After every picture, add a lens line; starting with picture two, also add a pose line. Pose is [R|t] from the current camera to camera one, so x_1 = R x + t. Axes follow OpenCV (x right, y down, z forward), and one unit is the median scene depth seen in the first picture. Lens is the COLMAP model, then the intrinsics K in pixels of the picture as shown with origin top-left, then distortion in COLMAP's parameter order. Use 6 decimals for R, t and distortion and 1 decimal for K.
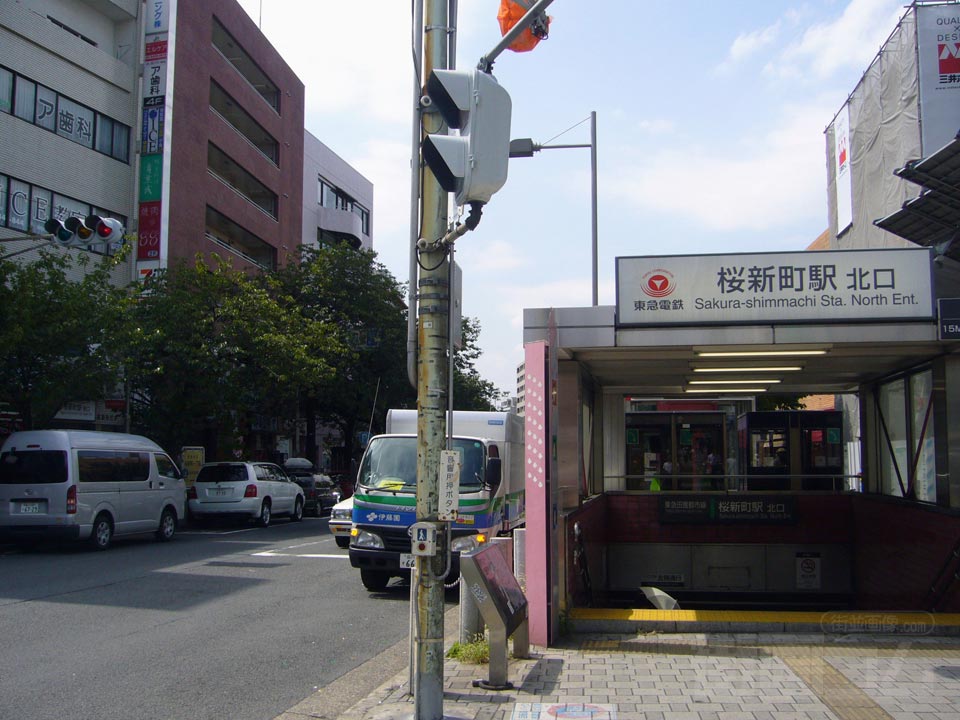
lens RADIAL K [[1035.5, 0, 480.0], [0, 1035.5, 360.0], [0, 0, 1]] dist [-0.056704, 0.019193]
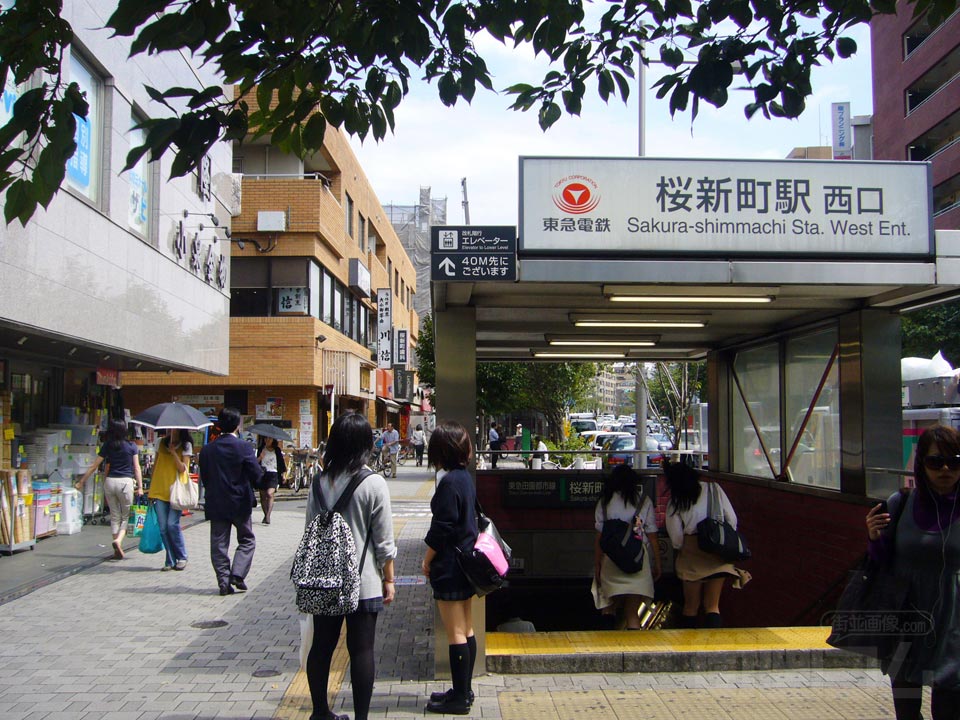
lens RADIAL K [[1035.5, 0, 480.0], [0, 1035.5, 360.0], [0, 0, 1]] dist [-0.056704, 0.019193]
pose [[0.975880, 0.014559, 0.217820, -0.049310], [-0.021677, 0.999305, 0.030325, 0.020894], [-0.217227, -0.034315, 0.975518, 0.313486]]
